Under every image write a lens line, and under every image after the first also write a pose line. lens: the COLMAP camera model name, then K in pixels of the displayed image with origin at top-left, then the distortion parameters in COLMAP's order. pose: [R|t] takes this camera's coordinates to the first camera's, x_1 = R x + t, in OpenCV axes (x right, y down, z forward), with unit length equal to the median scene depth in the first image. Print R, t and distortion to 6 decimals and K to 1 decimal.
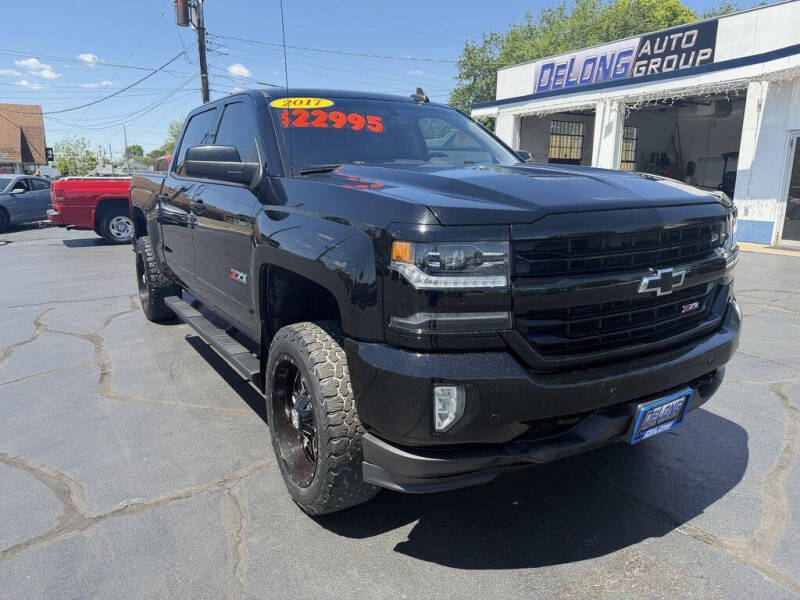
lens RADIAL K [[581.1, 0, 396.8], [0, 581.1, 297.1], [0, 0, 1]] dist [-0.003949, 0.000231]
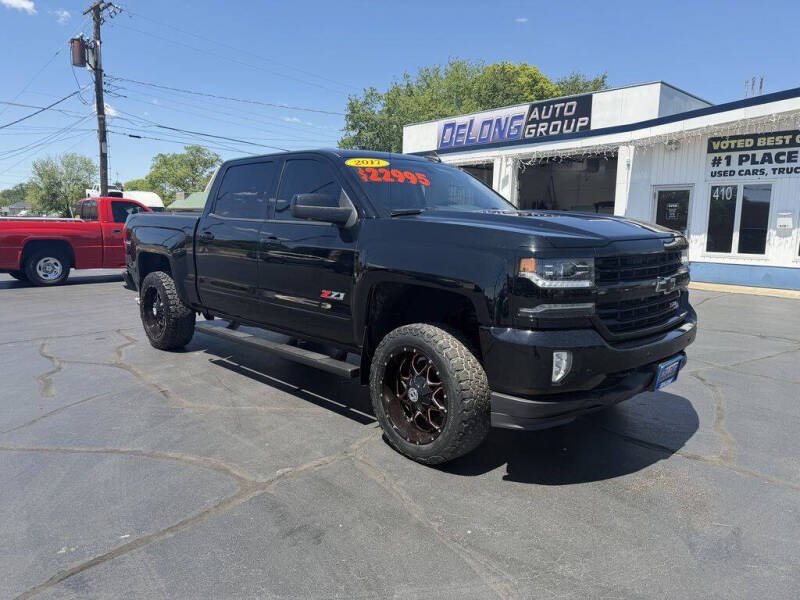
lens RADIAL K [[570.4, 0, 397.7], [0, 570.4, 300.2], [0, 0, 1]] dist [0.077265, -0.120035]
pose [[0.978234, -0.020538, 0.206485, -0.099865], [0.034566, 0.997315, -0.064560, 0.015463], [-0.204605, 0.070293, 0.976317, -0.063572]]
